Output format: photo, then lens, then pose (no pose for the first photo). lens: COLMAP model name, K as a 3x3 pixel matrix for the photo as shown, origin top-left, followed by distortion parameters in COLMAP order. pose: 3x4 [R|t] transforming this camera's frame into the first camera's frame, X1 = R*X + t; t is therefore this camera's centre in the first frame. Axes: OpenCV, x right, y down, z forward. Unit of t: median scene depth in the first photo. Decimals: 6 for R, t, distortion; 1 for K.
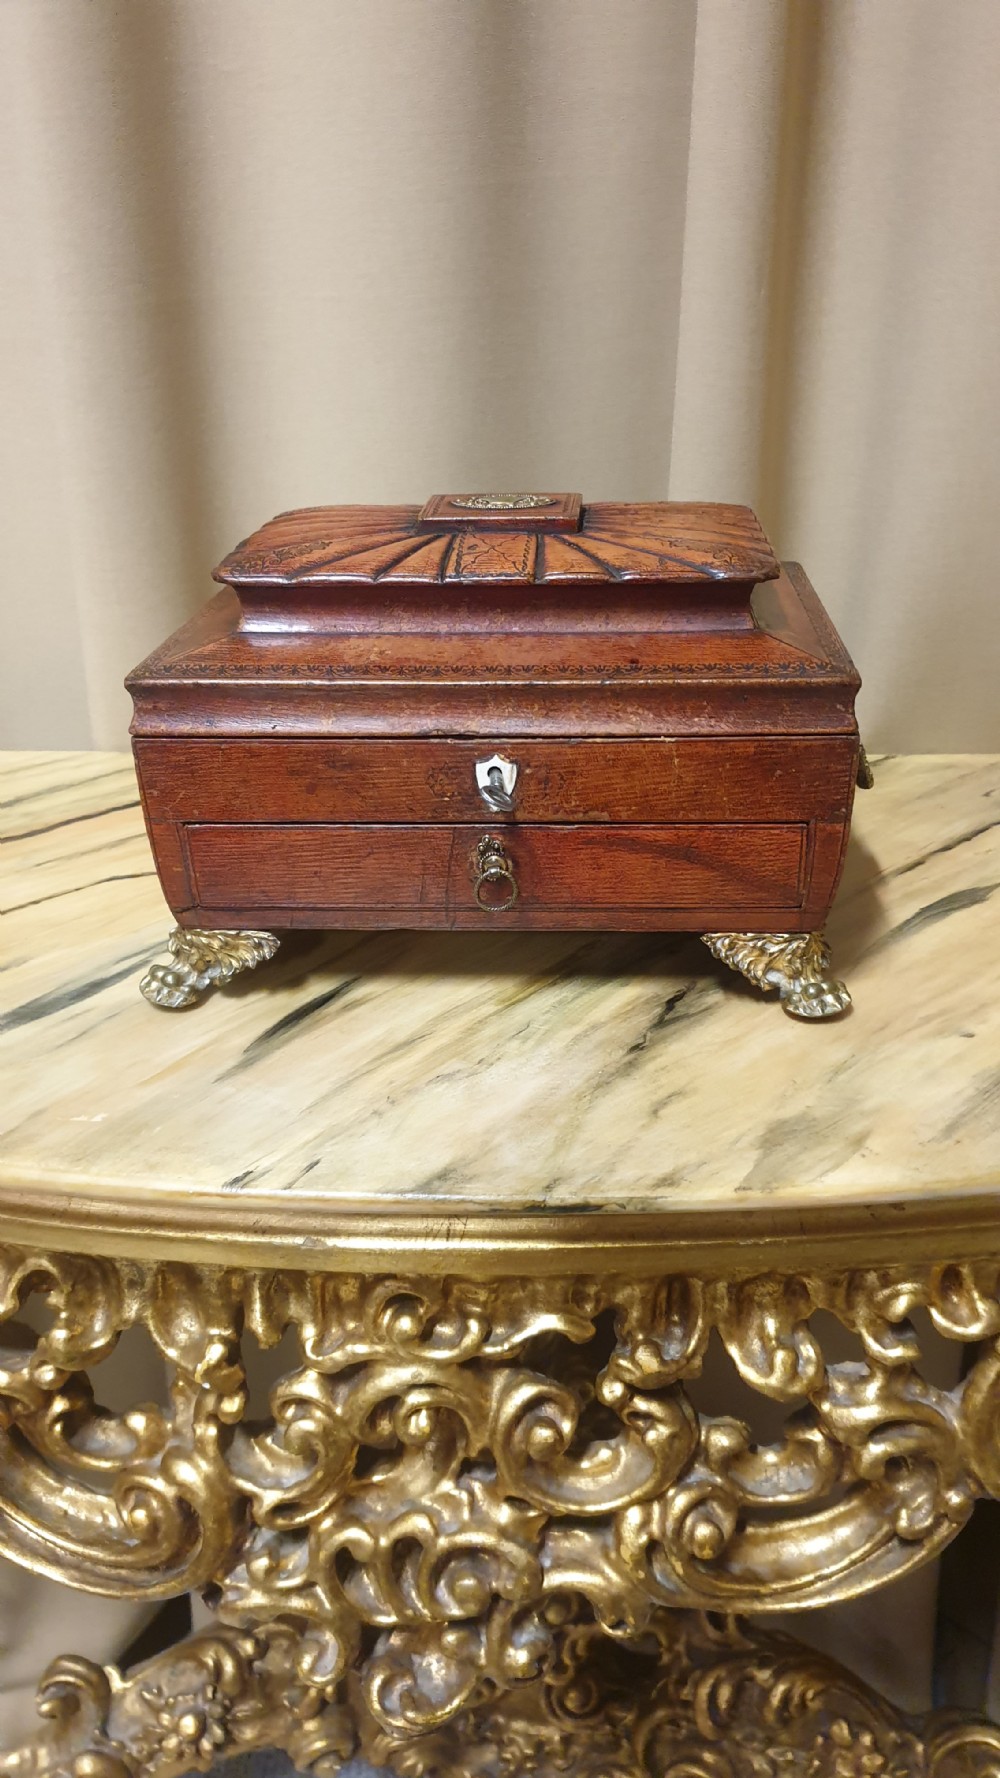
lens RADIAL K [[1387.9, 0, 537.6], [0, 1387.9, 891.1], [0, 0, 1]] dist [-0.010965, 0.006330]
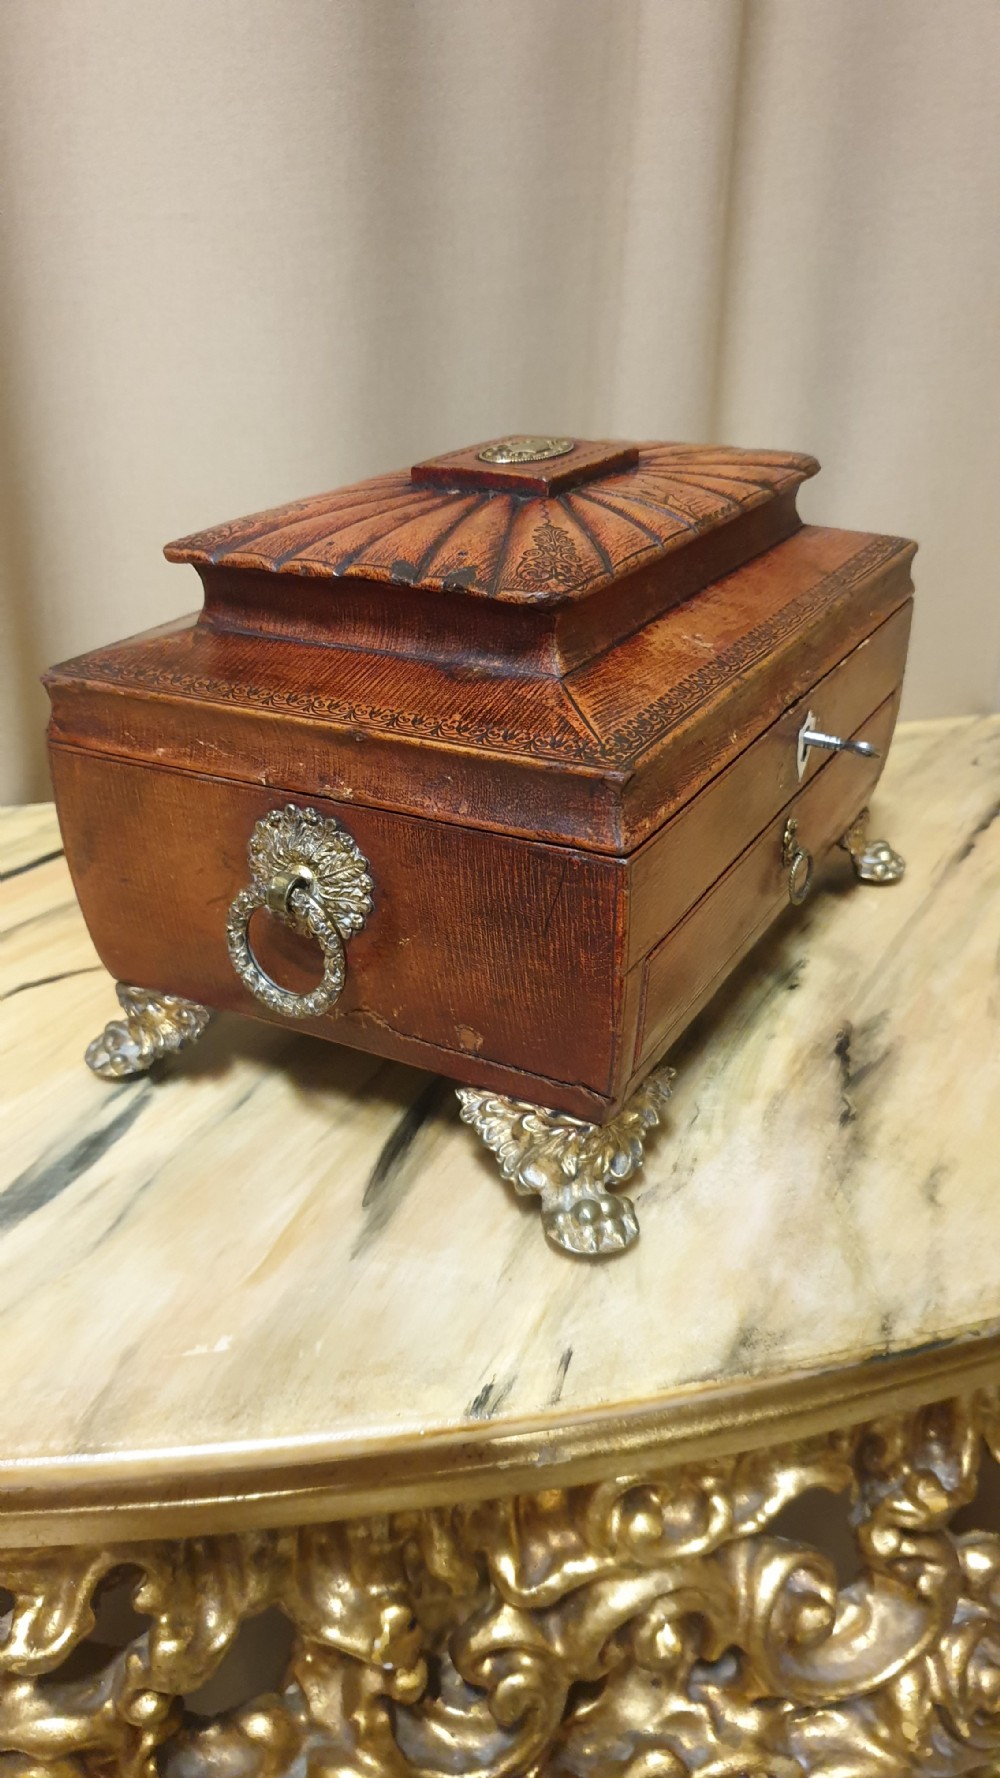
lens RADIAL K [[1387.9, 0, 504.1], [0, 1387.9, 914.4], [0, 0, 1]] dist [-0.010965, 0.006330]
pose [[0.959850, -0.123577, 0.251825, -0.310236], [0.118689, 0.992329, 0.034572, -0.055153], [-0.254166, -0.003295, 0.967155, 0.273116]]
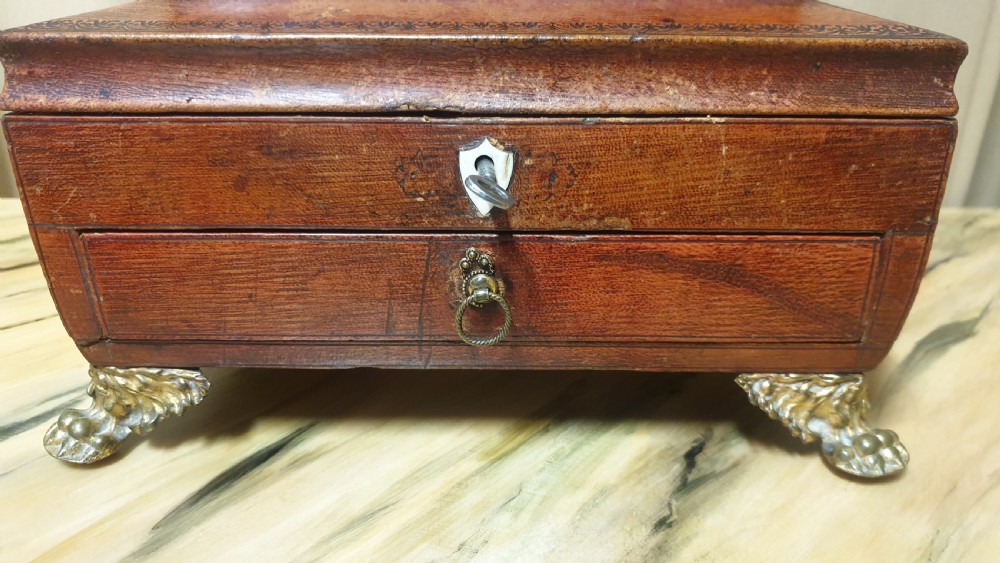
lens RADIAL K [[788.0, 0, 519.2], [0, 788.0, 274.4], [0, 0, 1]] dist [-0.024666, 0.022426]
pose [[0.998959, 0.006489, 0.045149, -0.029870], [-0.003351, 0.997595, -0.069232, 0.004642], [-0.045490, 0.069009, 0.996578, 0.557193]]
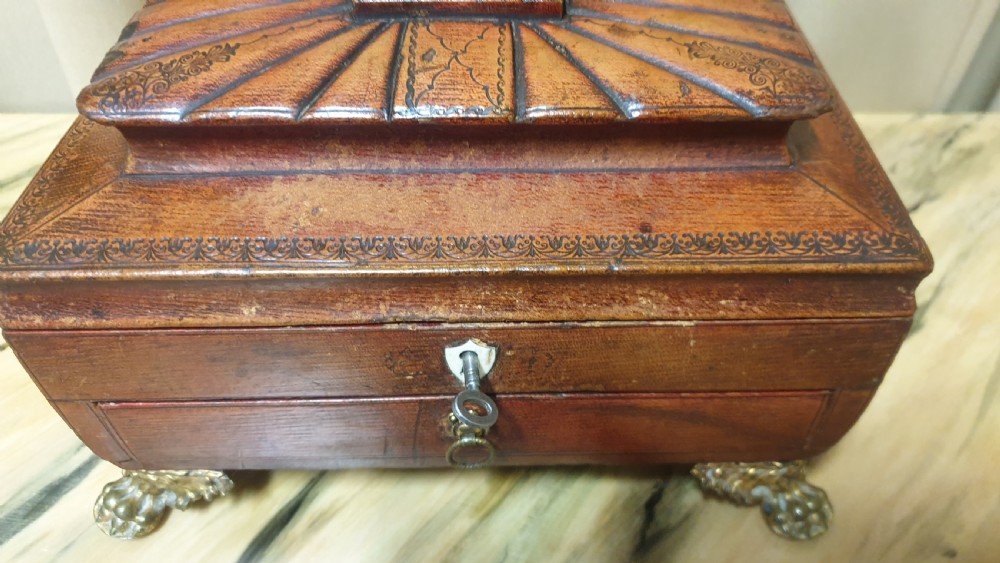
lens RADIAL K [[788.0, 0, 514.3], [0, 788.0, 271.4], [0, 0, 1]] dist [-0.024666, 0.022426]
pose [[0.997809, -0.029643, 0.059152, -0.028824], [0.010672, 0.954421, 0.298273, -0.261621], [-0.065298, -0.296988, 0.952646, 0.558139]]
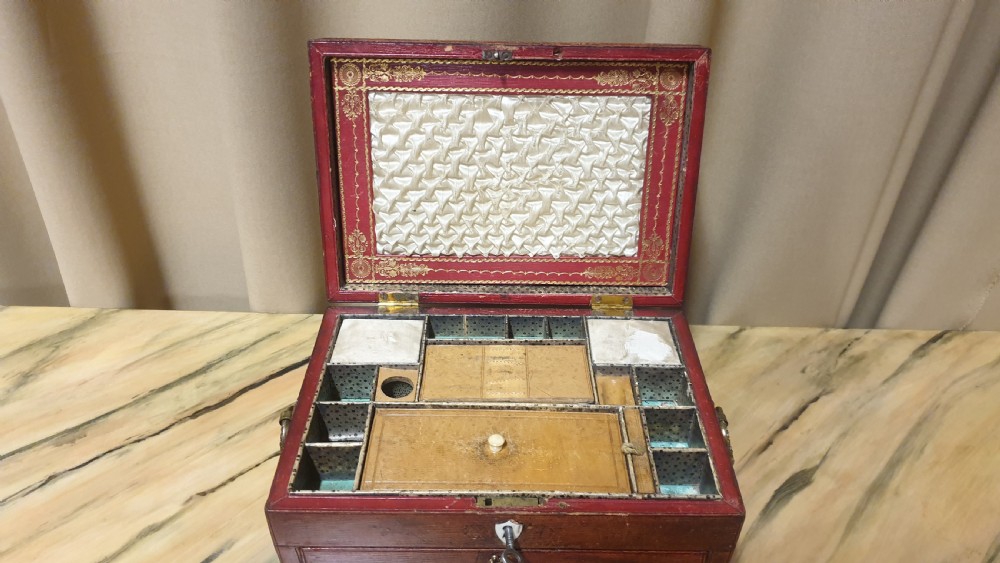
lens RADIAL K [[788.0, 0, 505.1], [0, 788.0, 267.4], [0, 0, 1]] dist [-0.024666, 0.022426]
pose [[0.998733, 0.006659, 0.049875, -0.114688], [-0.013850, 0.989299, 0.145244, -0.461896], [-0.048374, -0.145750, 0.988138, 0.148612]]
